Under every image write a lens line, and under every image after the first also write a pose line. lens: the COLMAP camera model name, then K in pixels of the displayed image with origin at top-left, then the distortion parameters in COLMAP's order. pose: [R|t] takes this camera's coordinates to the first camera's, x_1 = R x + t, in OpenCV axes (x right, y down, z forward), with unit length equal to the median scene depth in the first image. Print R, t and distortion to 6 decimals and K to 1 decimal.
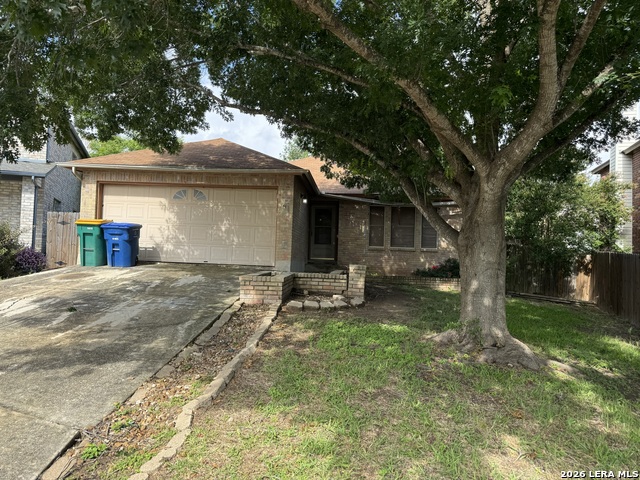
lens RADIAL K [[454.2, 0, 318.3], [0, 454.2, 238.6], [0, 0, 1]] dist [0.036473, -0.018761]
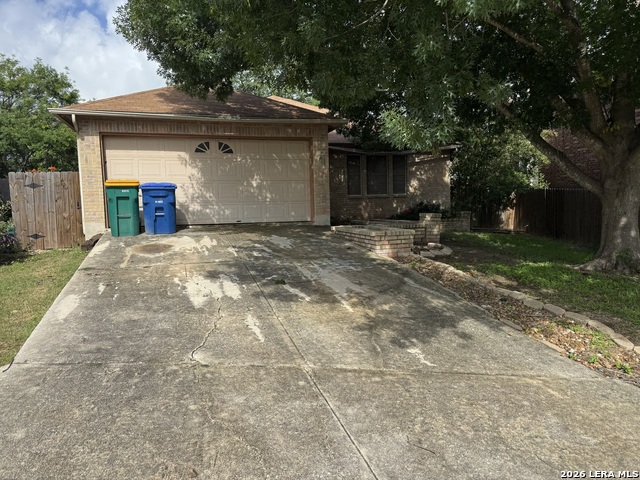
lens RADIAL K [[454.2, 0, 318.4], [0, 454.2, 237.5], [0, 0, 1]] dist [0.036473, -0.018761]
pose [[0.926423, -0.088320, 0.365979, -0.437773], [0.045970, 0.991357, 0.122872, -0.022331], [-0.373668, -0.097008, 0.922476, 0.084567]]
